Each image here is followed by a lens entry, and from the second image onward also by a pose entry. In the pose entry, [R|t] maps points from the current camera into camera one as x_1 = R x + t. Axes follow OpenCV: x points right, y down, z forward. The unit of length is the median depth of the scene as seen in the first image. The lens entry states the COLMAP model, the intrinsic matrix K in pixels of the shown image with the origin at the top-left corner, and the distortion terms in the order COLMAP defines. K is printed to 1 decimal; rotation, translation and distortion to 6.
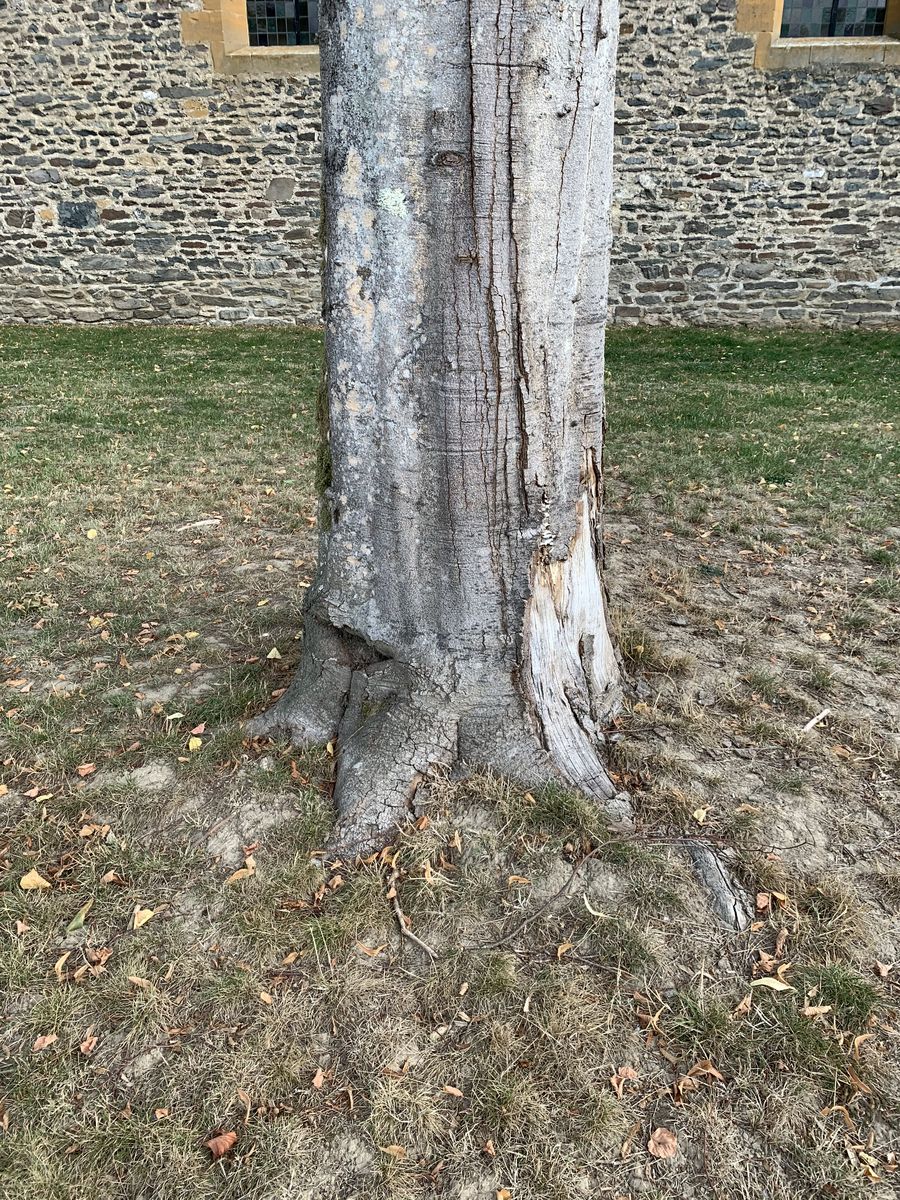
lens RADIAL K [[926.7, 0, 448.0], [0, 926.7, 591.0], [0, 0, 1]] dist [0.016215, -0.012562]
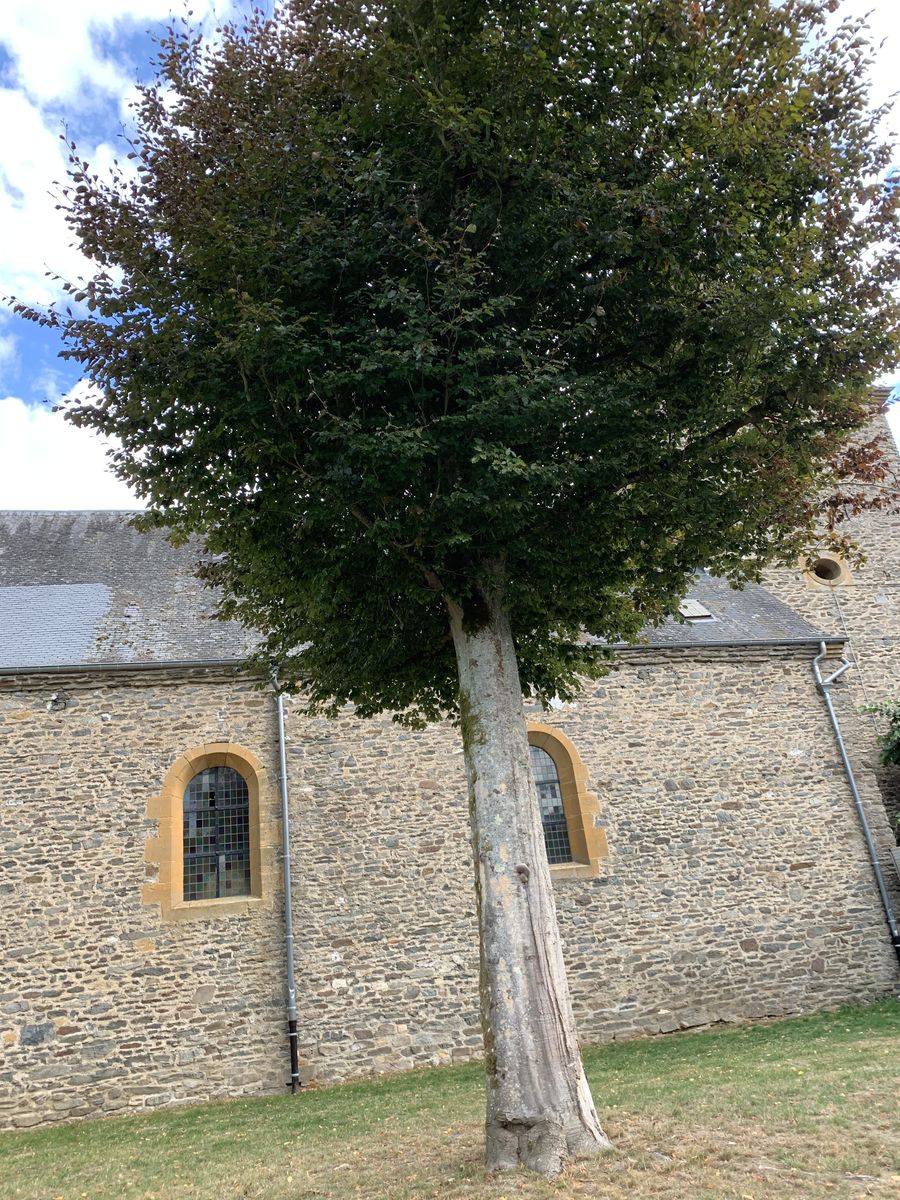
lens RADIAL K [[926.7, 0, 454.8], [0, 926.7, 594.6], [0, 0, 1]] dist [0.016215, -0.012562]
pose [[0.954843, 0.006719, 0.297034, -0.241355], [0.207540, 0.700316, -0.682997, 0.173950], [-0.212607, 0.713802, 0.667297, -0.428279]]
